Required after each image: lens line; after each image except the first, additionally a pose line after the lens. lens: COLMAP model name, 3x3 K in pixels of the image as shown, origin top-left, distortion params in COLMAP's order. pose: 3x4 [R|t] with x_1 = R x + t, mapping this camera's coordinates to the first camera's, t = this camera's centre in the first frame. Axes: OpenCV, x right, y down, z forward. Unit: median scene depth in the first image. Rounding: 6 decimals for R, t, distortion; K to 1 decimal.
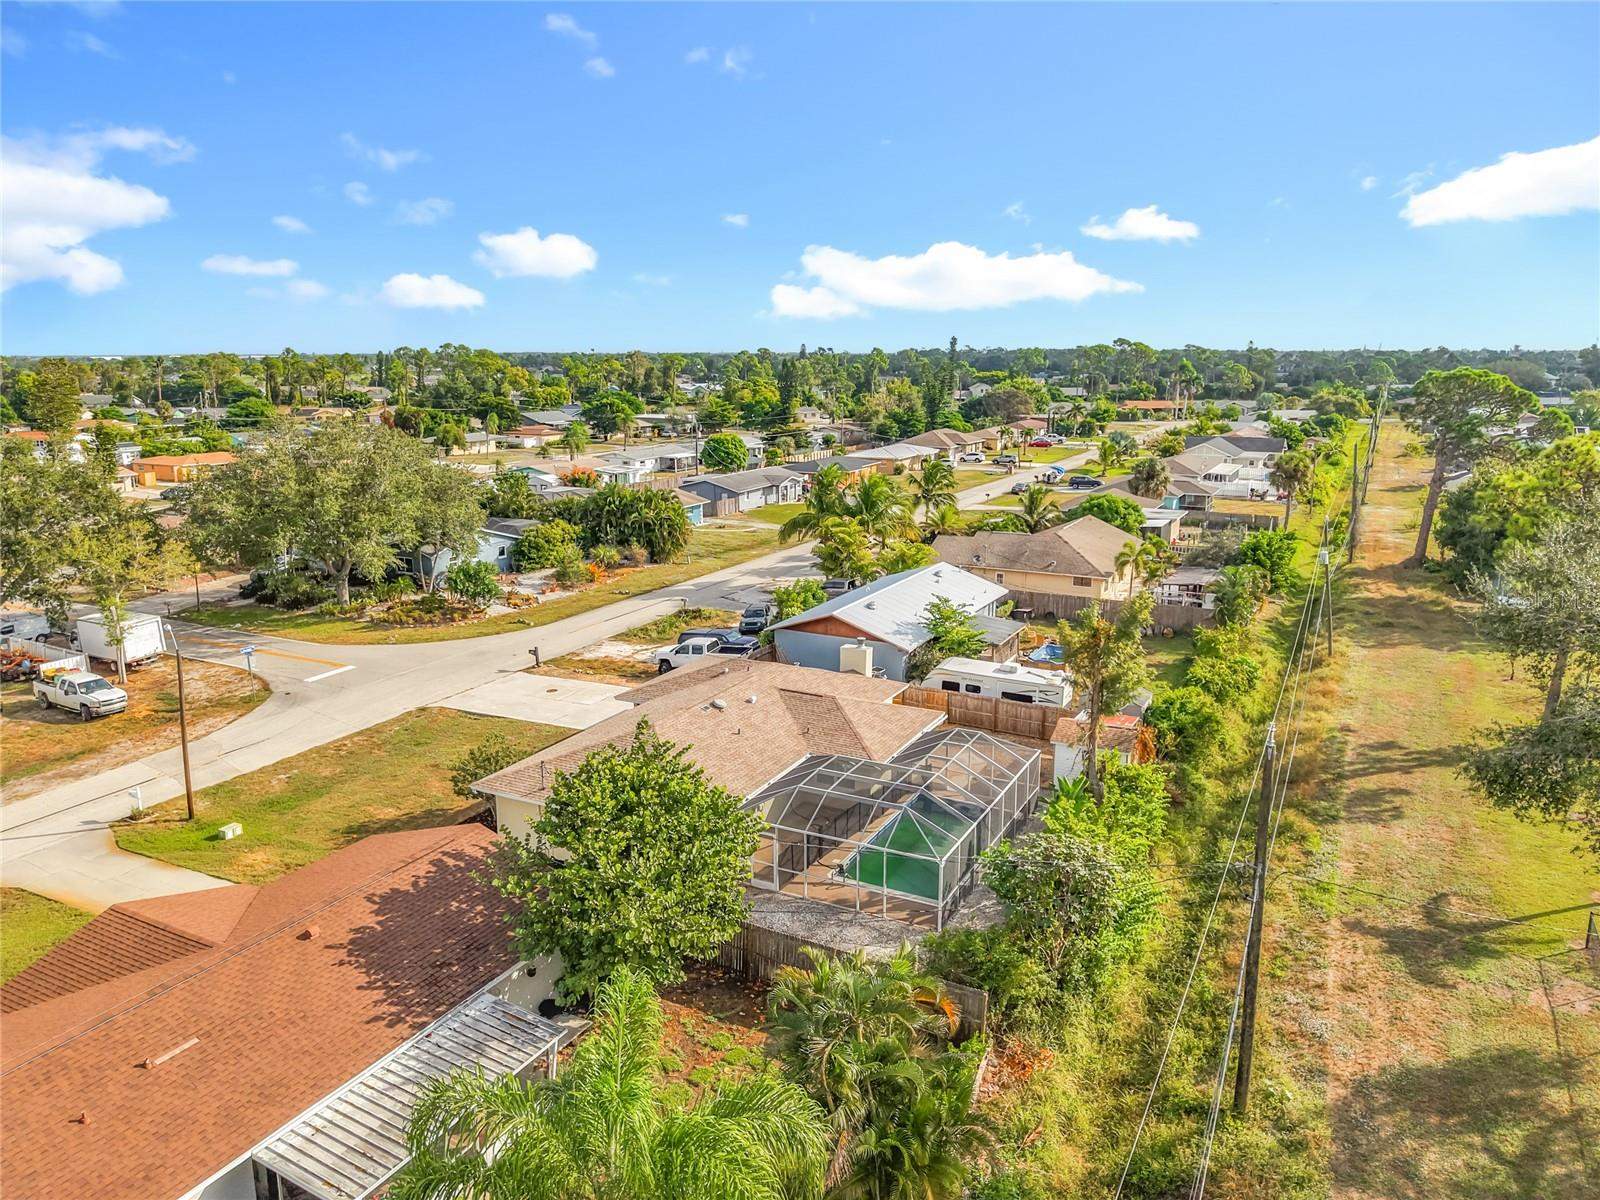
lens RADIAL K [[1104.7, 0, 784.9], [0, 1104.7, 598.7], [0, 0, 1]] dist [0.012361, -0.004983]
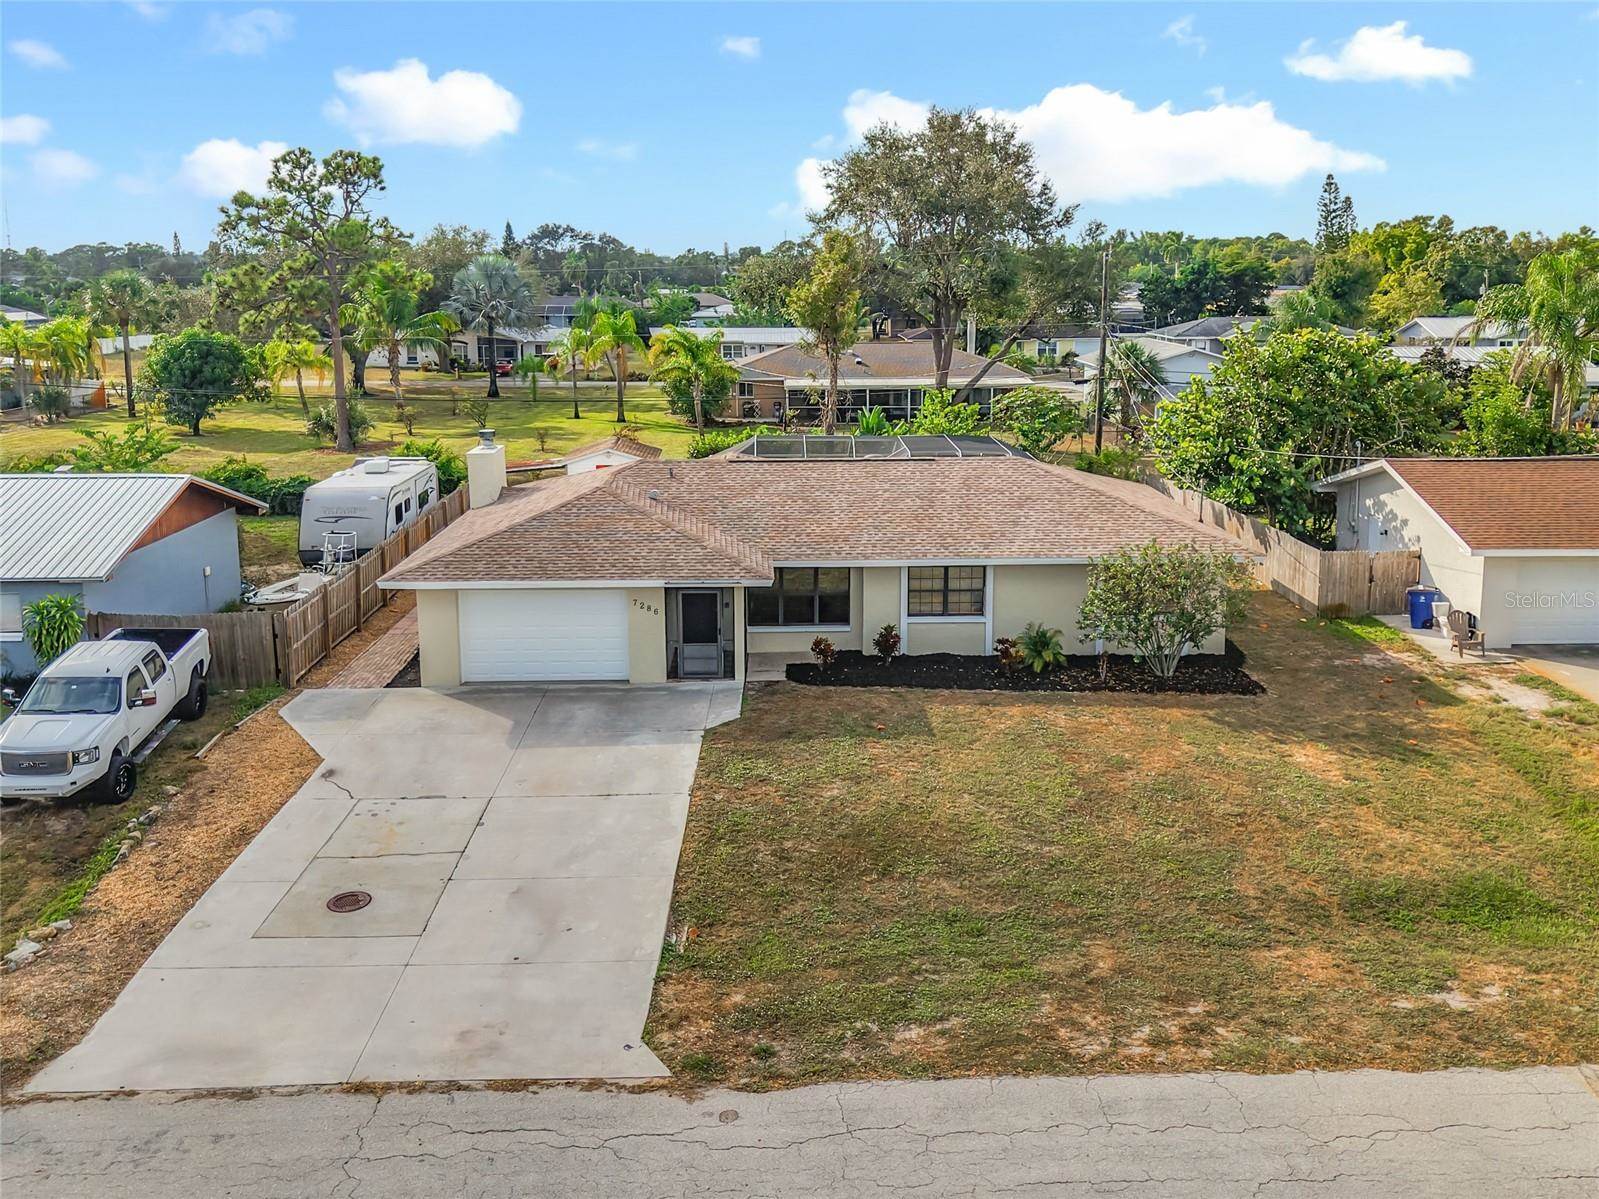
lens RADIAL K [[1359.2, 0, 838.1], [0, 1359.2, 480.8], [0, 0, 1]] dist [0.003009, 0.002839]
pose [[-0.512635, -0.128550, 0.848929, -0.477984], [0.190972, 0.946891, 0.258704, -0.065432], [-0.837099, 0.294743, -0.460860, 0.919129]]
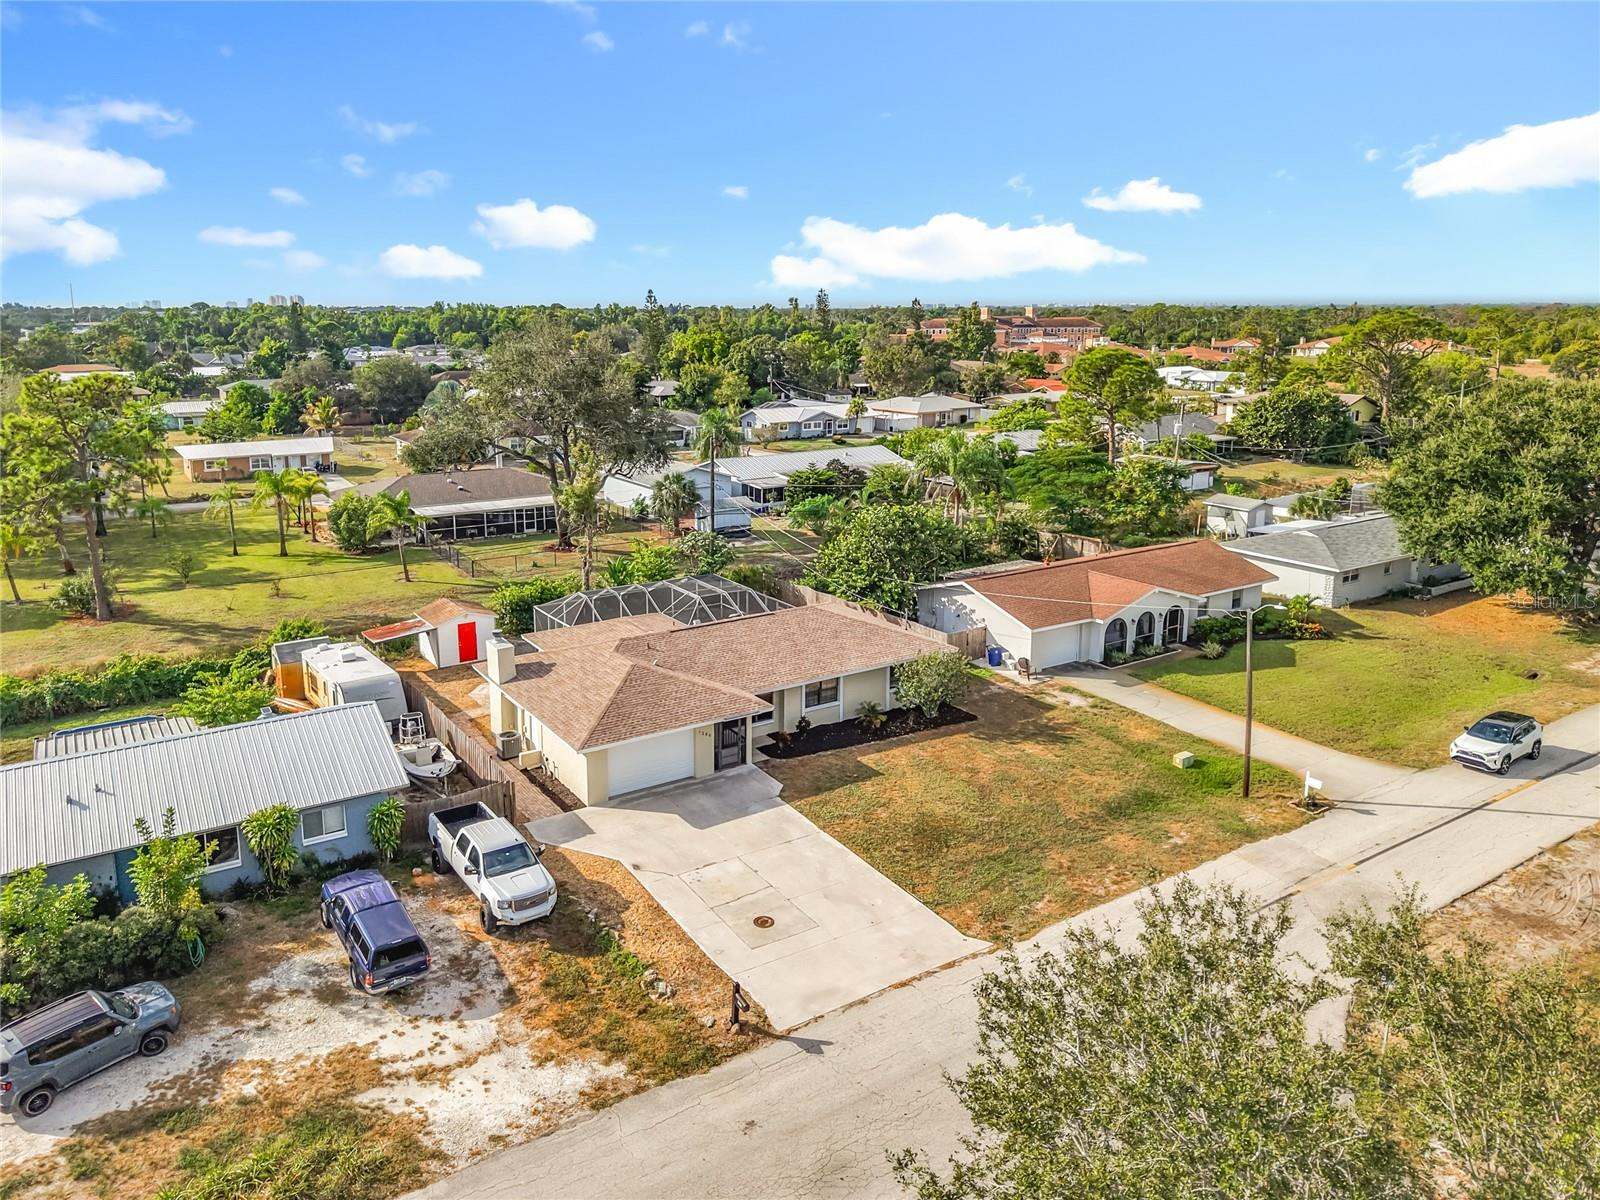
lens RADIAL K [[1102.0, 0, 766.0], [0, 1102.0, 567.5], [0, 0, 1]] dist [0.019754, -0.007626]
pose [[-0.873038, -0.103141, 0.476620, -0.401793], [0.113849, 0.907259, 0.404871, -0.257433], [-0.474176, 0.407730, -0.780329, 1.208860]]
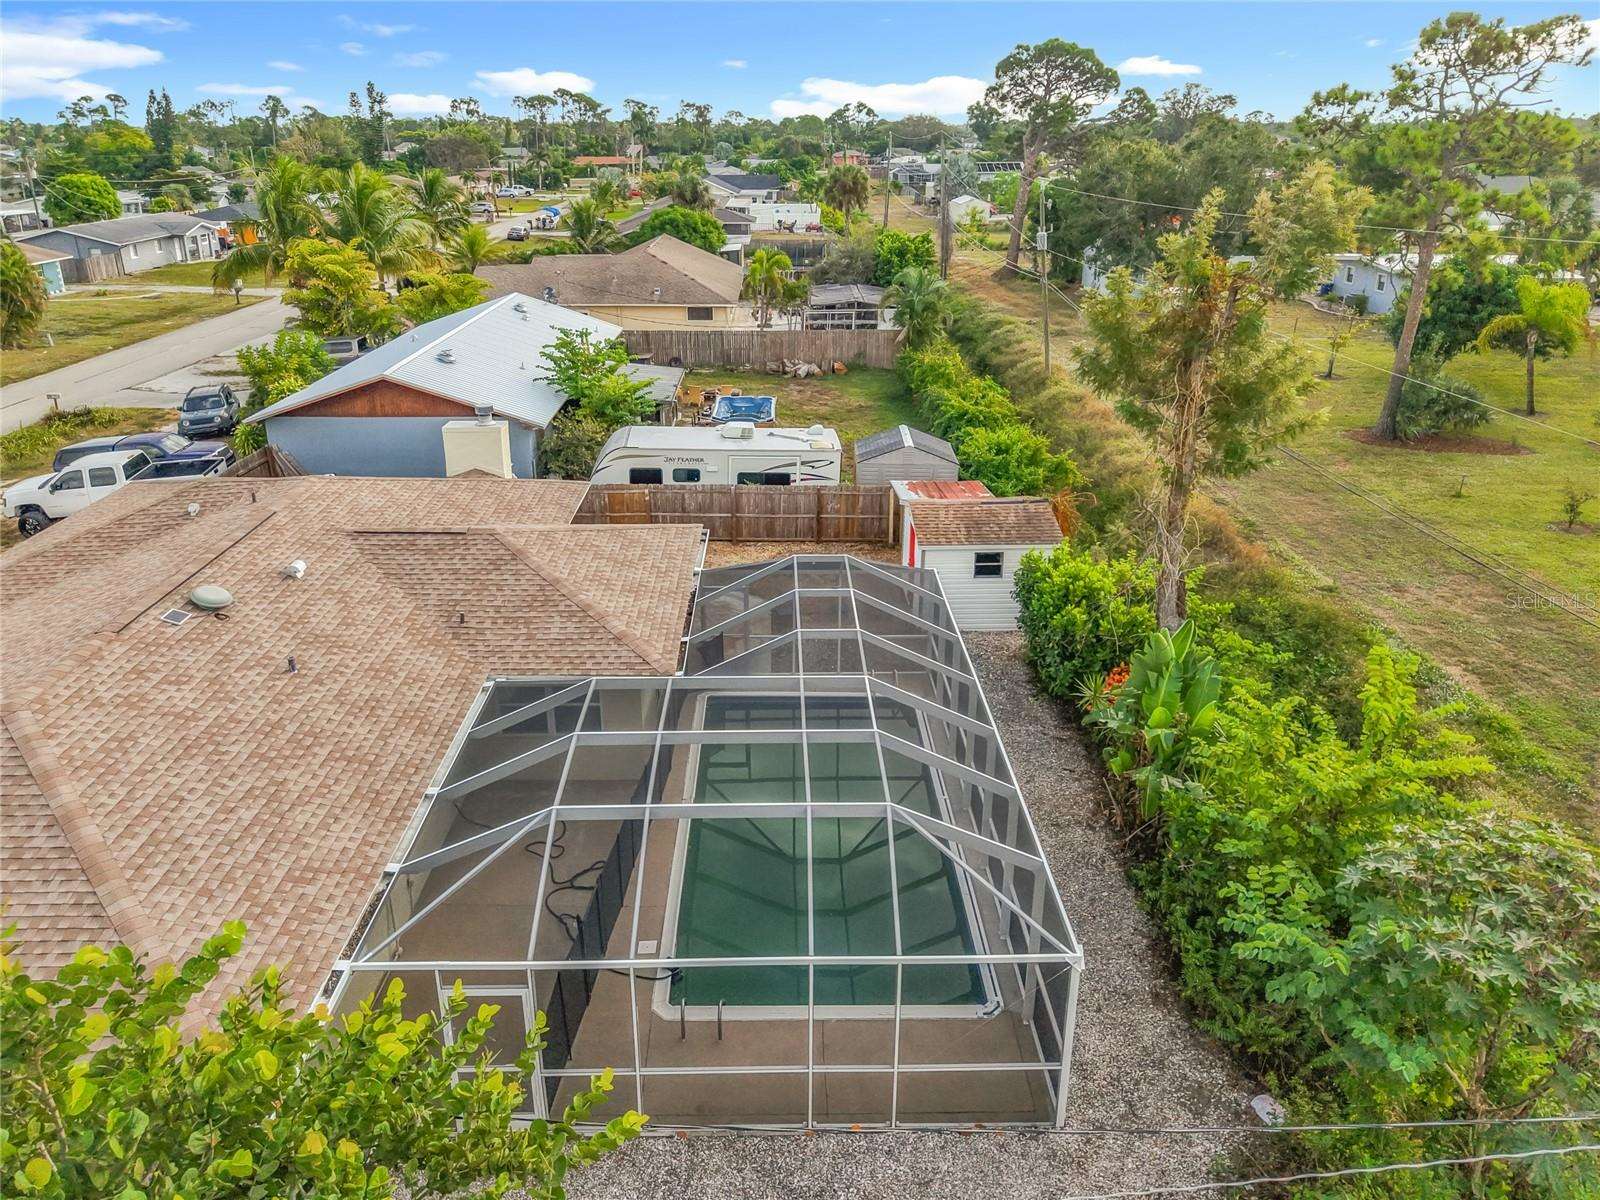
lens RADIAL K [[1118.8, 0, 794.9], [0, 1118.8, 524.2], [0, 0, 1]] dist [-0.001669, -0.002435]
pose [[0.875894, -0.155991, 0.456592, -0.035920], [0.098933, 0.984255, 0.146476, 0.022243], [-0.472252, -0.083126, 0.877535, 0.374536]]
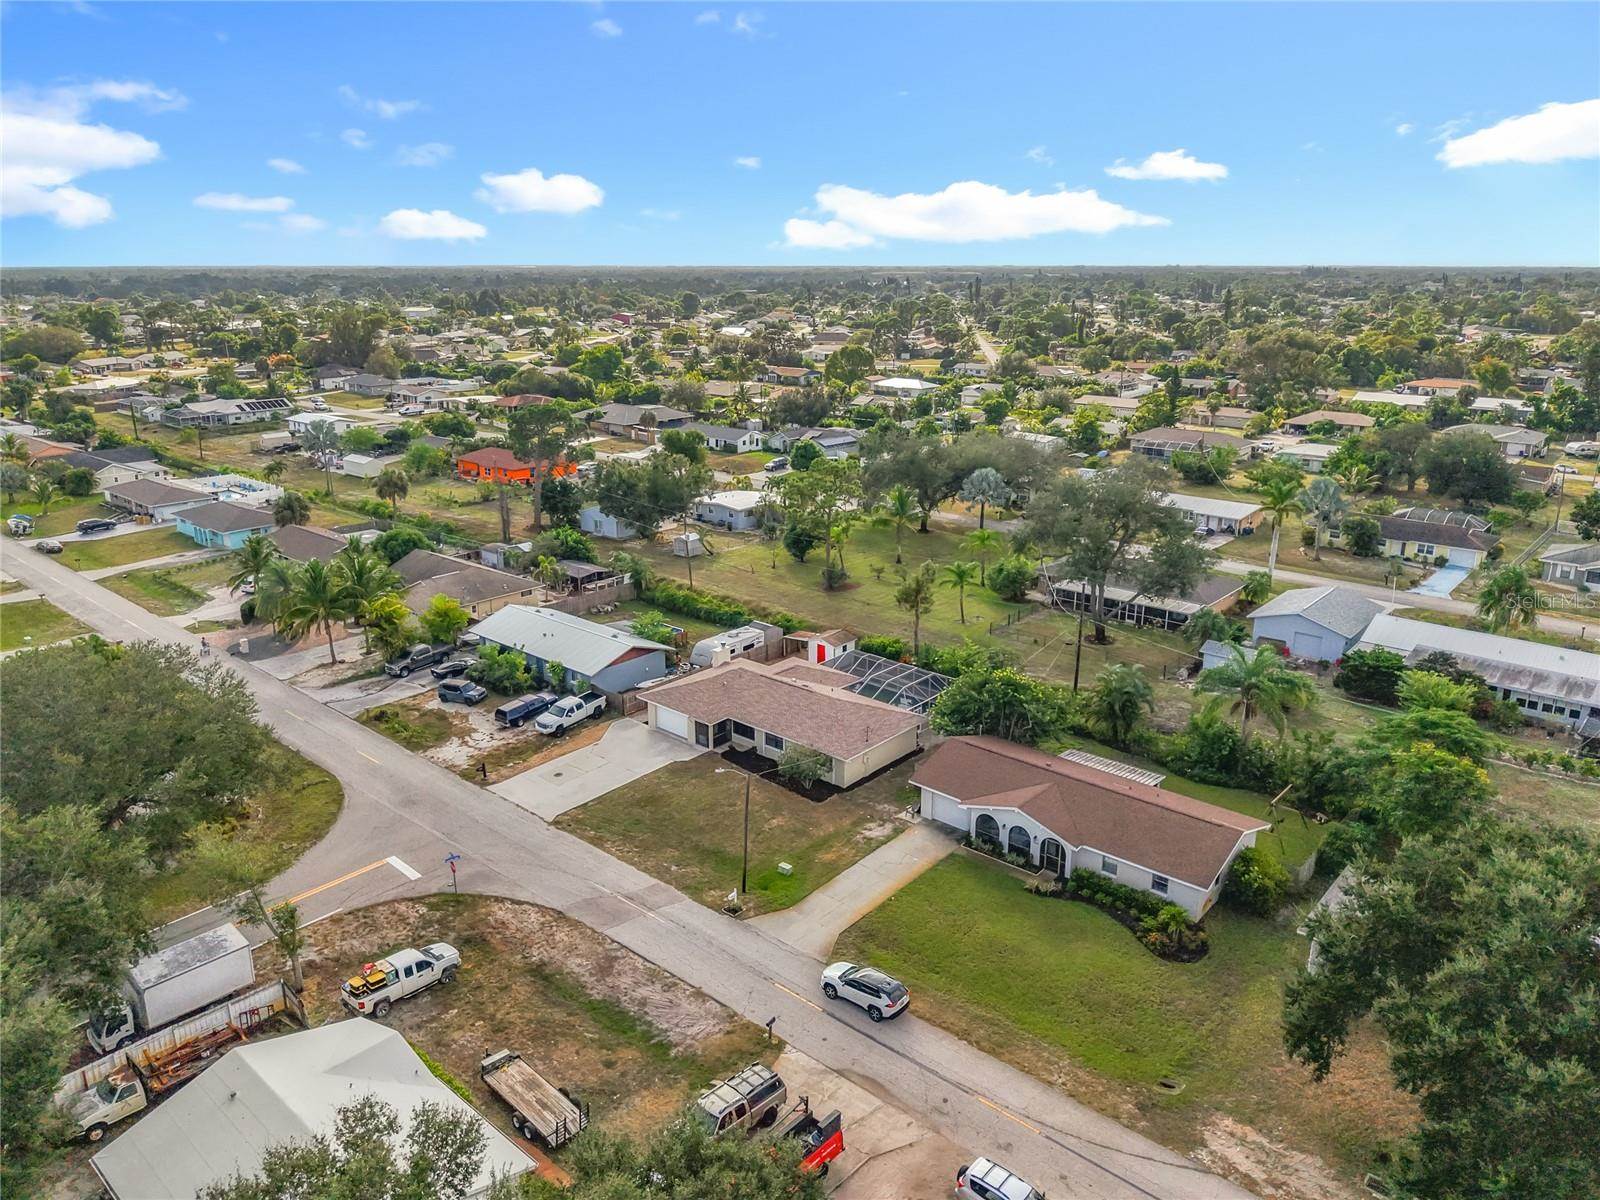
lens RADIAL K [[1107.3, 0, 800.0], [0, 1107.3, 600.0], [0, 0, 1]] dist [0.063106, -0.112602]
pose [[0.218971, -0.276743, 0.935663, -1.152902], [0.207181, 0.950256, 0.232573, -0.309627], [-0.953482, 0.142925, 0.265414, 0.334284]]
